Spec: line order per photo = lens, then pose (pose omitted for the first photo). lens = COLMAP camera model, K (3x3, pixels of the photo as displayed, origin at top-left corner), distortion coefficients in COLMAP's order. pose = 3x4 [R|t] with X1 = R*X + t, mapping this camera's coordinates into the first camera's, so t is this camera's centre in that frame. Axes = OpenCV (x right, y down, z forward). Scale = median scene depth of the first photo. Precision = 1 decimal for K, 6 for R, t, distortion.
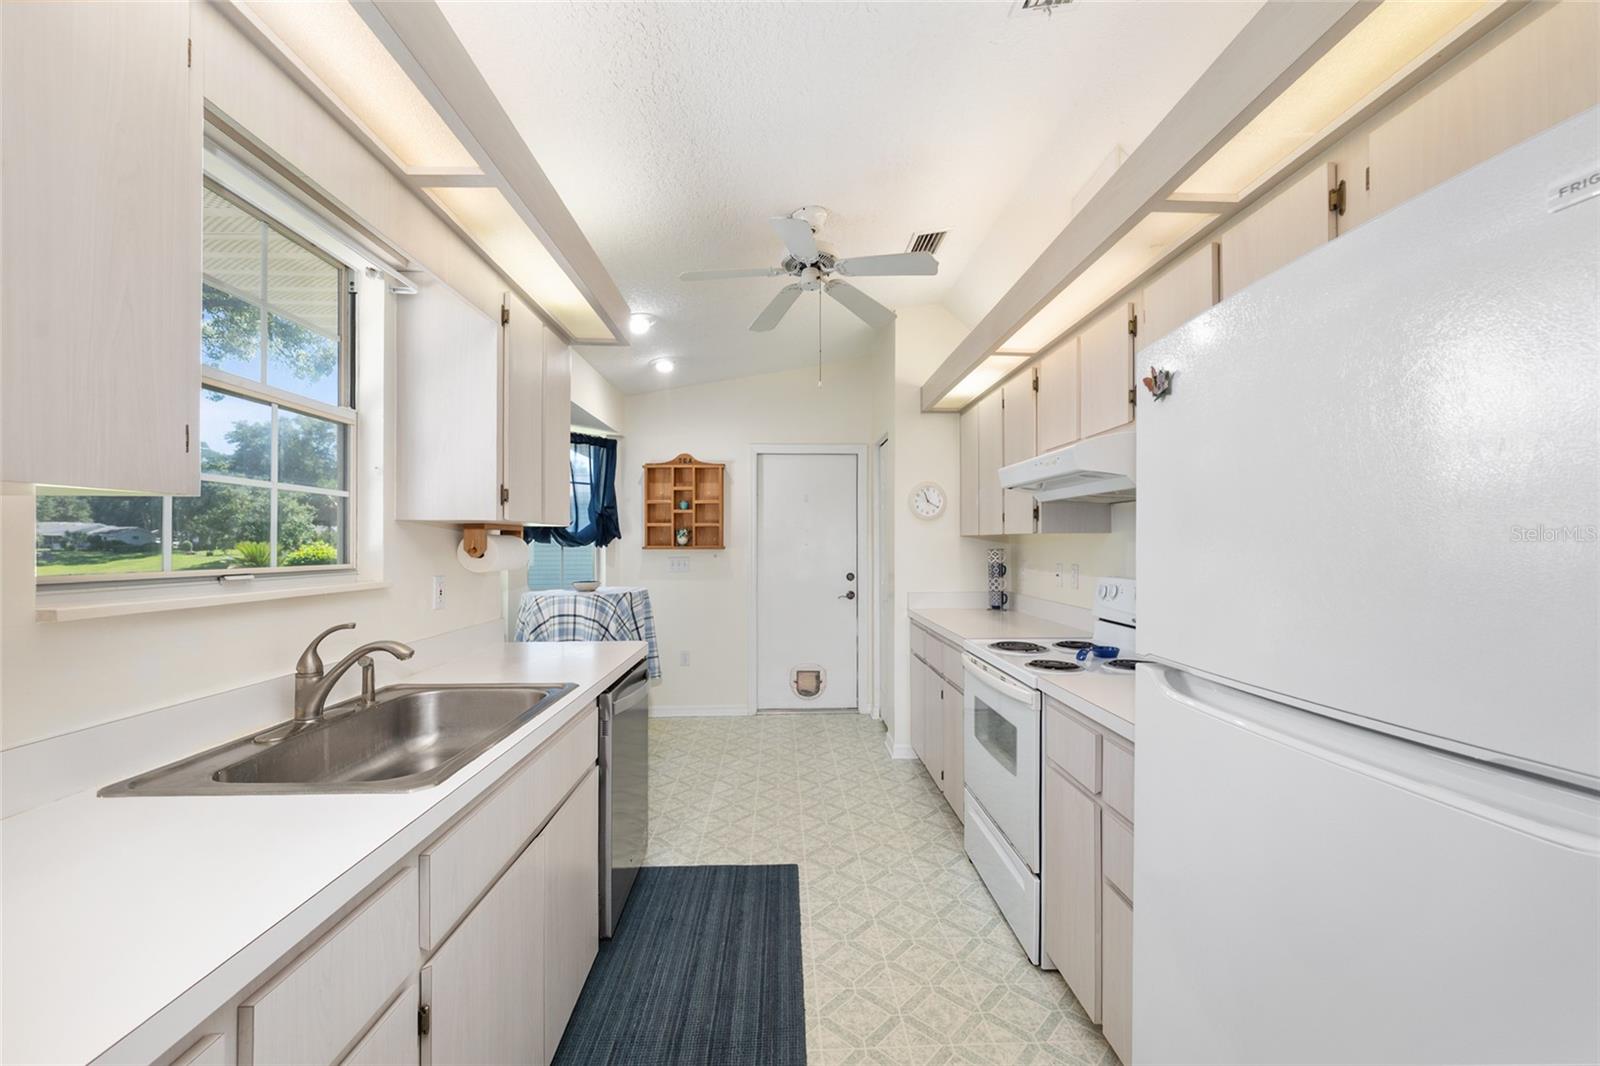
lens RADIAL K [[637.8, 0, 801.9], [0, 637.8, 539.0], [0, 0, 1]] dist [0.000458, -0.000056]
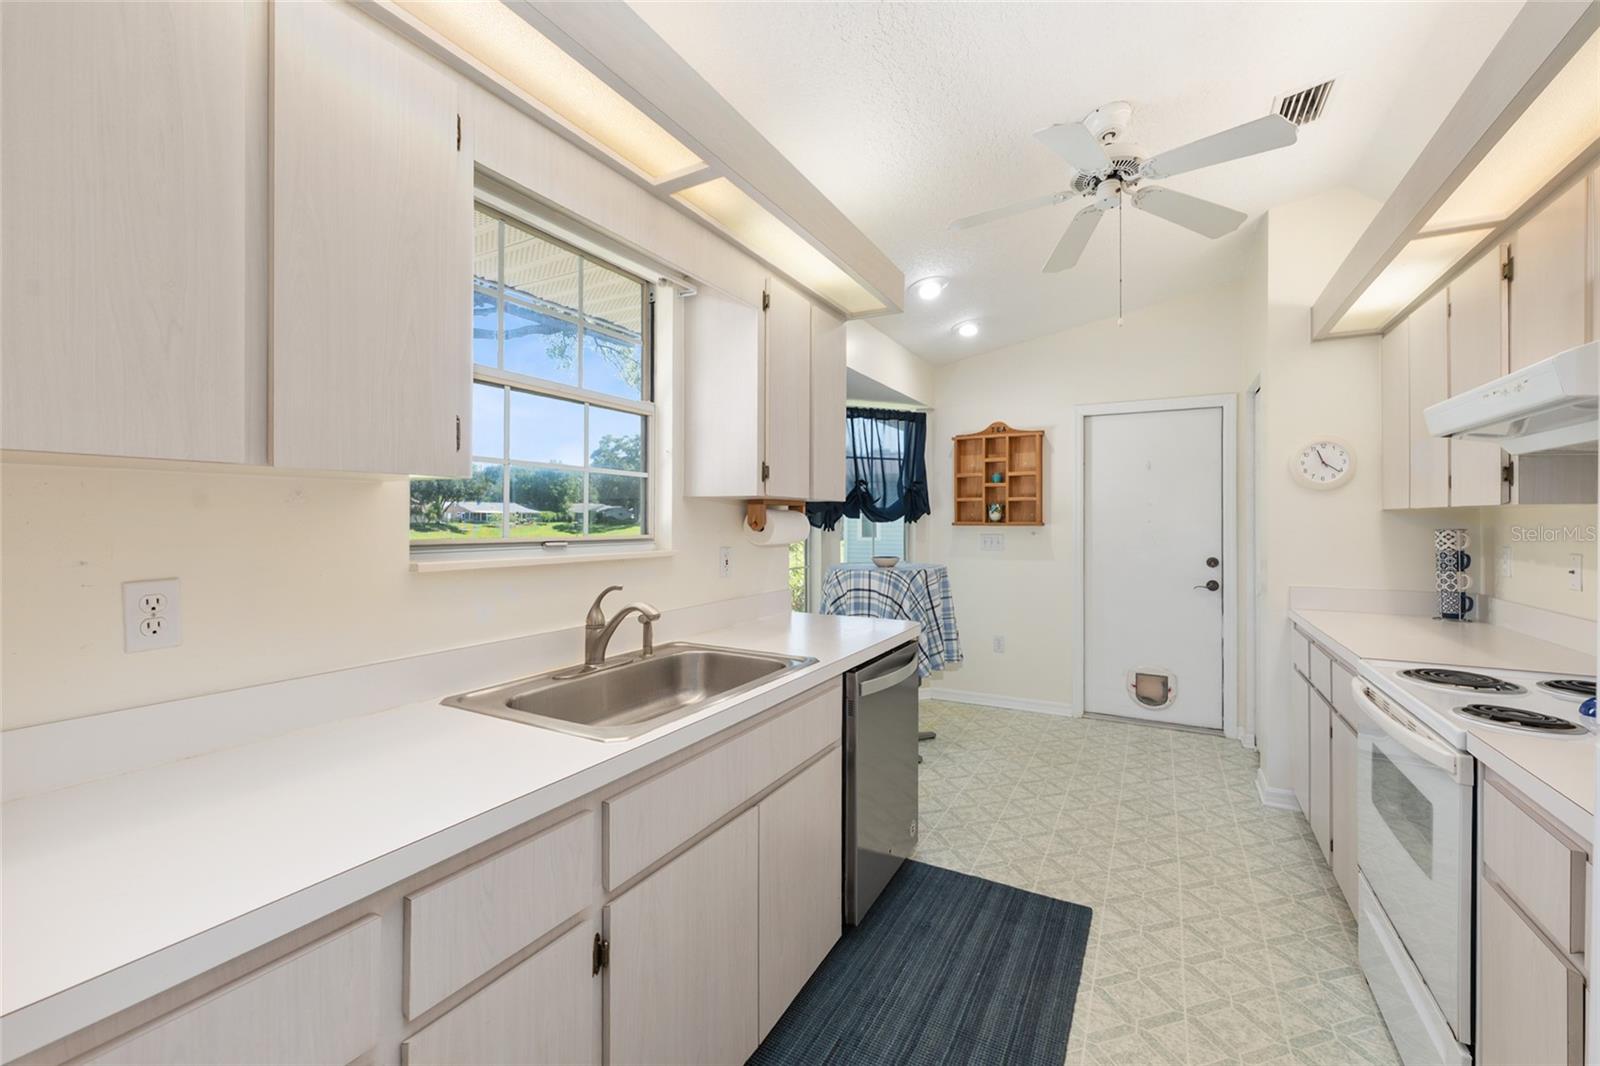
lens RADIAL K [[652.1, 0, 800.8], [0, 652.1, 516.1], [0, 0, 1]] dist [0.001933, -0.000082]
pose [[0.858495, 0.001146, -0.512820, 0.094838], [-0.000633, 0.999999, 0.001174, 0.001996], [0.512821, -0.000683, 0.858495, 0.076900]]
